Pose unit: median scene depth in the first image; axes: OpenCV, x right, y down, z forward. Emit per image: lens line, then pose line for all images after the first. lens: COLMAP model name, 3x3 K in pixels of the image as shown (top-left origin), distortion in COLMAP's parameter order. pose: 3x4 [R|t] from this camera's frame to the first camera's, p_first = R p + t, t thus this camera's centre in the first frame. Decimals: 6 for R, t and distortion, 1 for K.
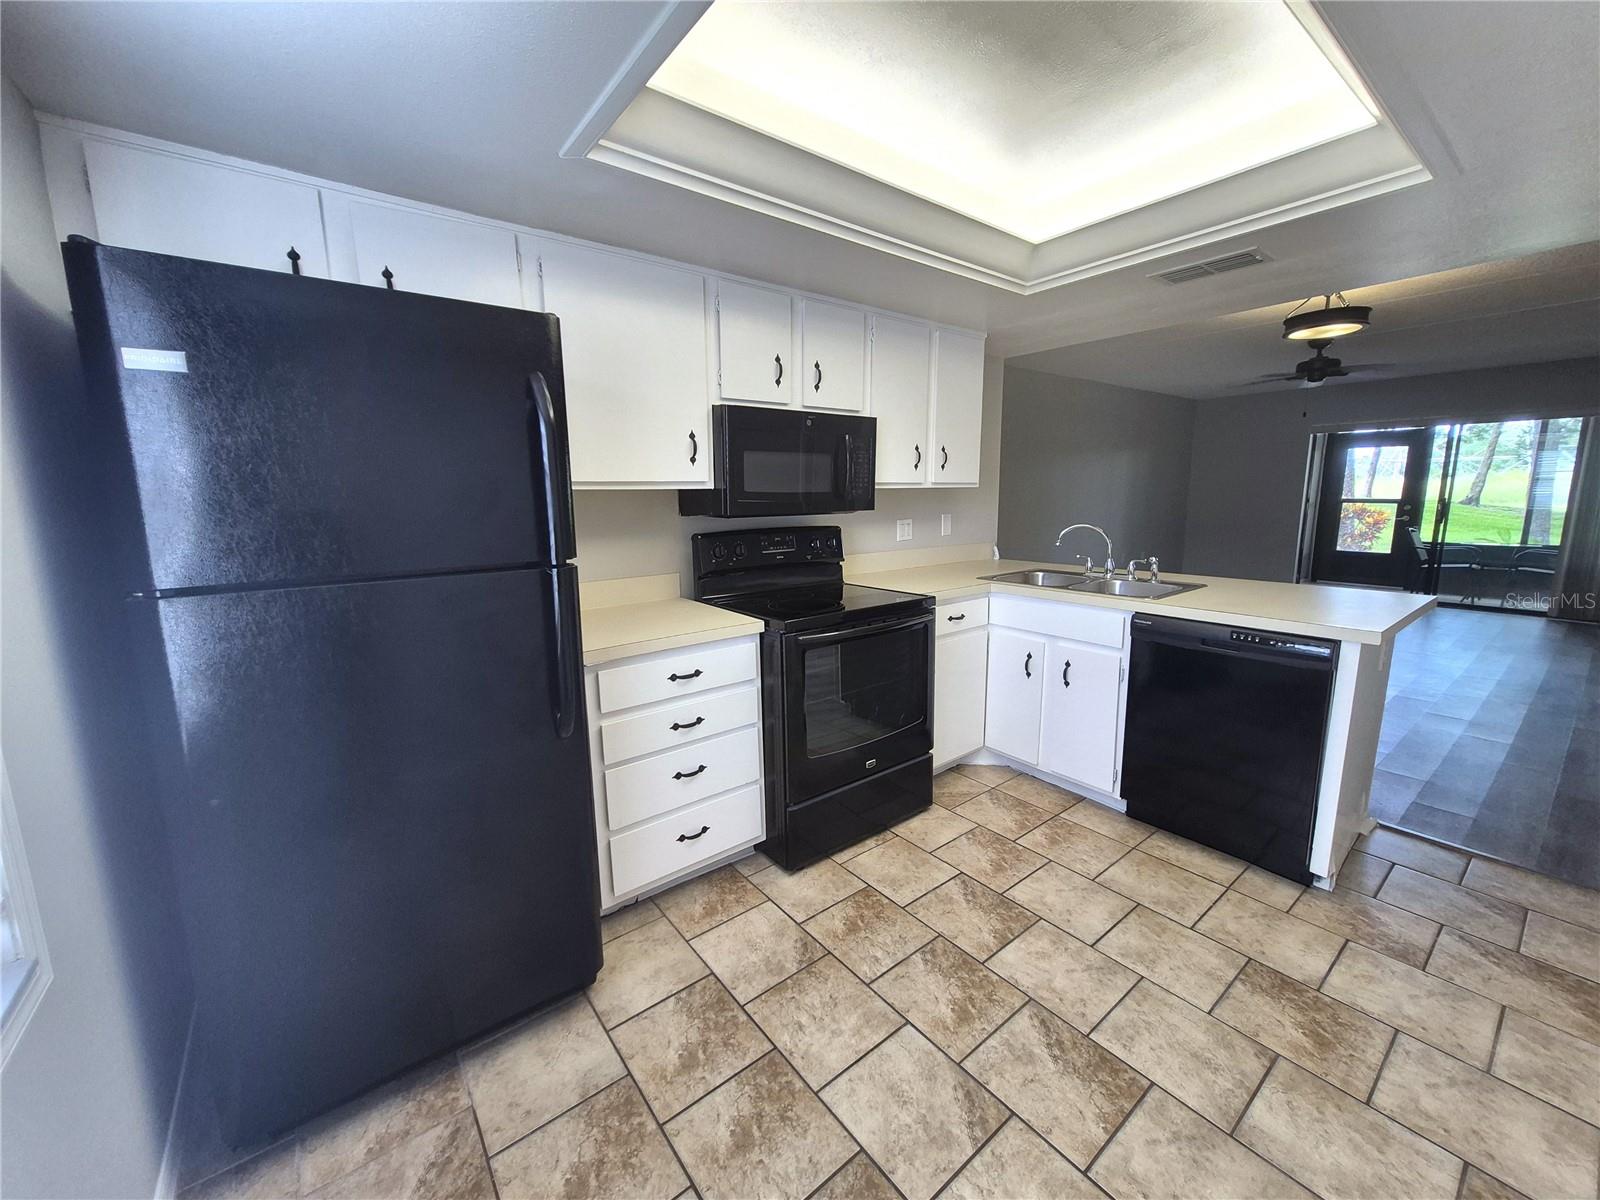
lens RADIAL K [[627.4, 0, 798.0], [0, 627.4, 591.6], [0, 0, 1]] dist [0.011356, -0.001884]
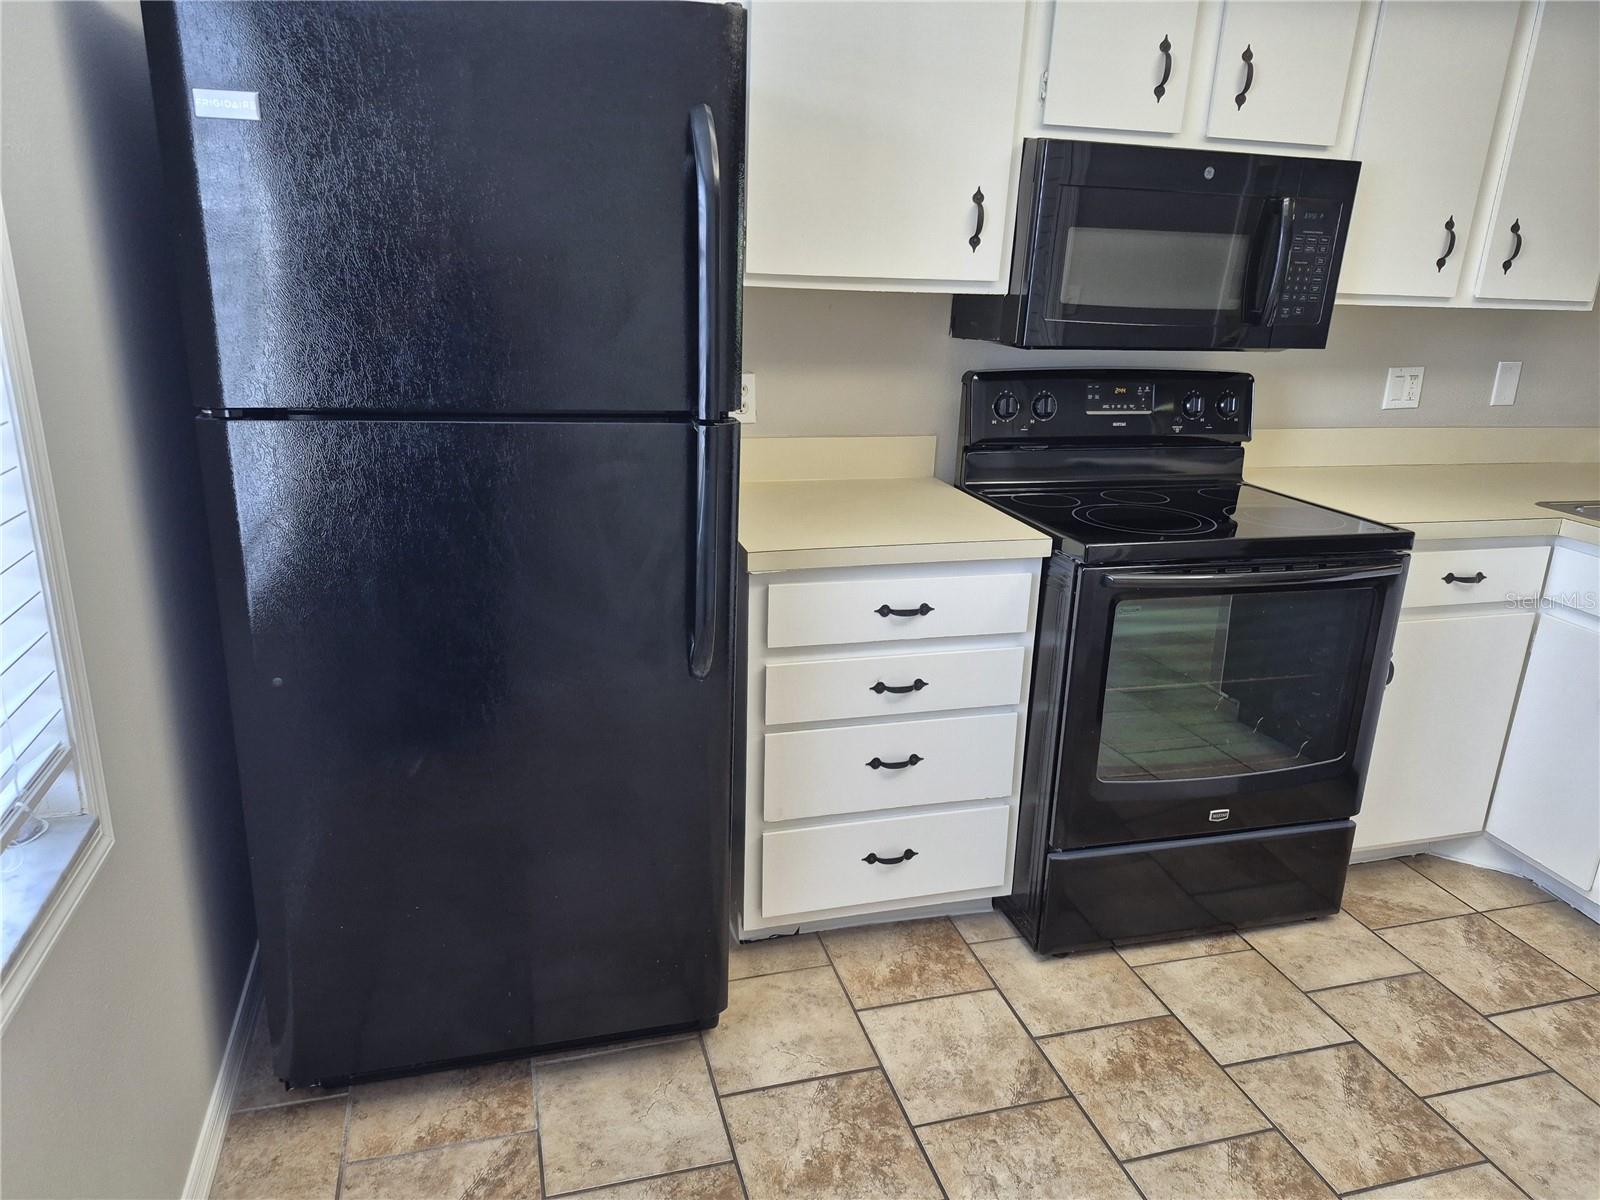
lens RADIAL K [[1114.4, 0, 811.2], [0, 1114.4, 602.7], [0, 0, 1]] dist [0.063846, -0.049282]
pose [[0.929971, 0.157778, -0.332054, 0.097742], [-0.109129, 0.980986, 0.160489, -0.039291], [0.351062, -0.113013, 0.929507, -0.046288]]
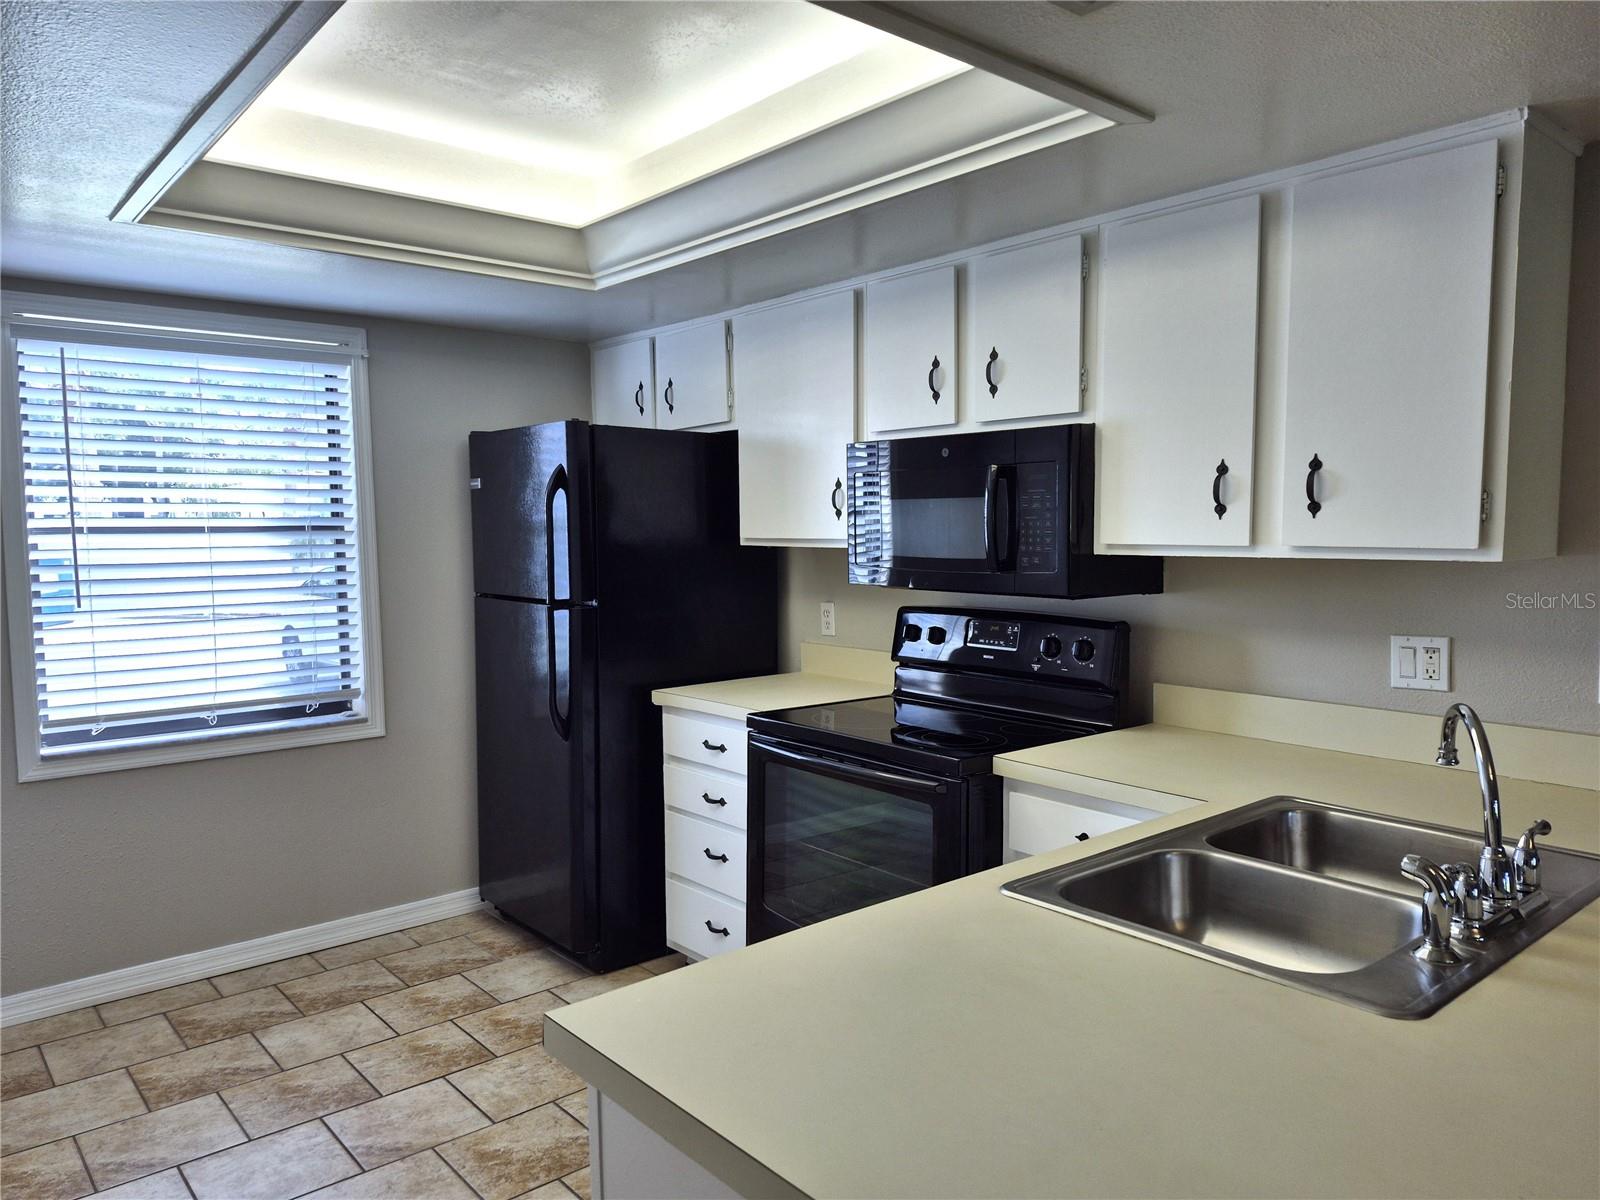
lens RADIAL K [[1114.4, 0, 799.6], [0, 1114.4, 592.7], [0, 0, 1]] dist [0.063846, -0.049282]
pose [[0.048130, 0.074580, -0.996053, 1.473759], [-0.156111, 0.985515, 0.066248, -0.222610], [0.986566, 0.152307, 0.059076, 1.001378]]
